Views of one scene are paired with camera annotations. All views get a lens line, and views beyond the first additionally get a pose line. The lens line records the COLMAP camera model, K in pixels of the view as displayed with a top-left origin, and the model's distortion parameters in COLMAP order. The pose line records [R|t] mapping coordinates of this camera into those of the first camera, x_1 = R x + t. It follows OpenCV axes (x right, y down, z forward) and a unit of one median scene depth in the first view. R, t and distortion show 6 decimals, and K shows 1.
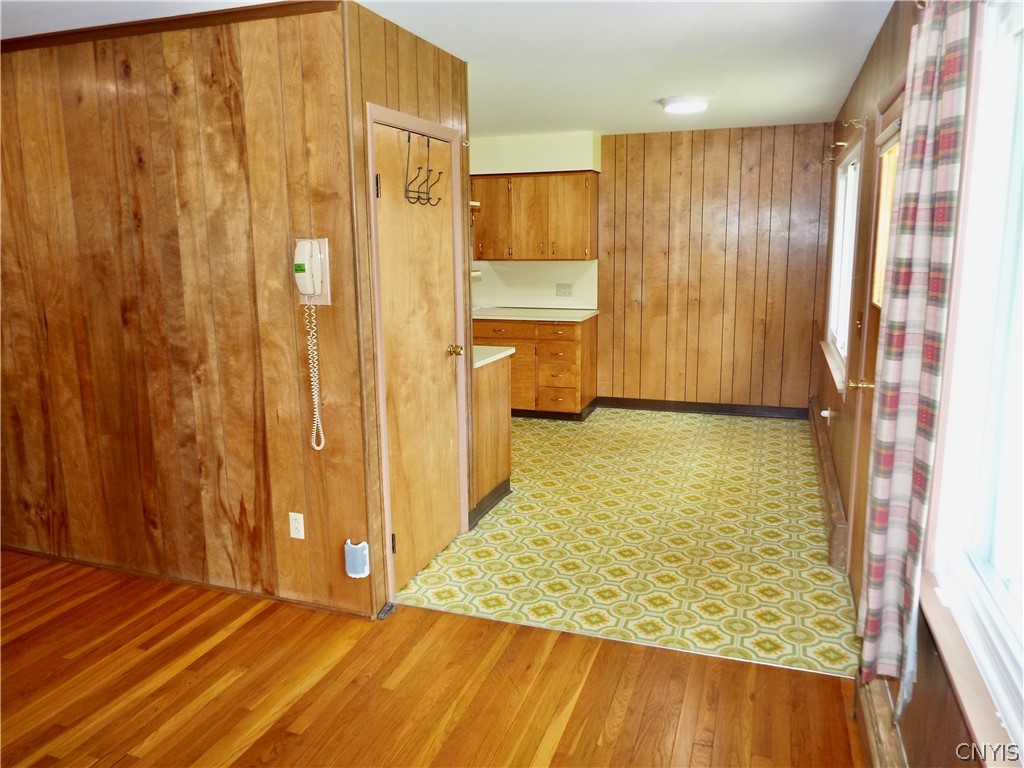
lens RADIAL K [[737.0, 0, 514.4], [0, 737.0, 375.2], [0, 0, 1]] dist [-0.022760, 0.020855]
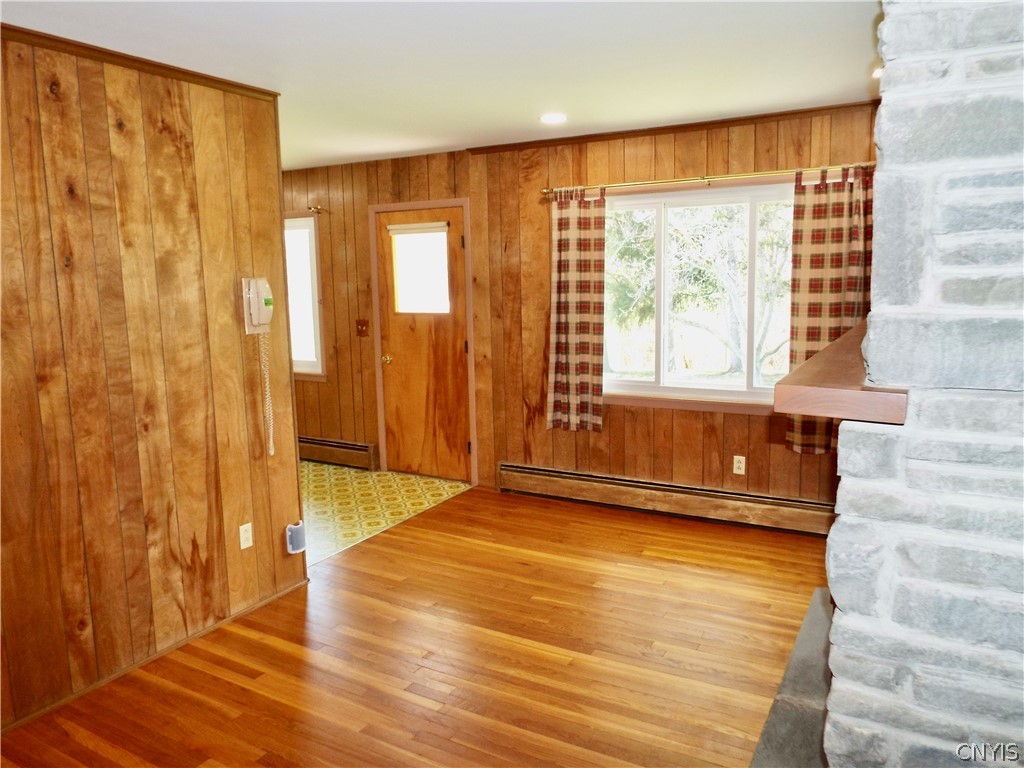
lens RADIAL K [[737.0, 0, 515.6], [0, 737.0, 386.1], [0, 0, 1]] dist [-0.022760, 0.020855]
pose [[0.191881, -0.148572, 0.970107, -1.316543], [0.201735, 0.973338, 0.109165, -0.056290], [-0.960461, 0.174758, 0.216738, 0.347358]]
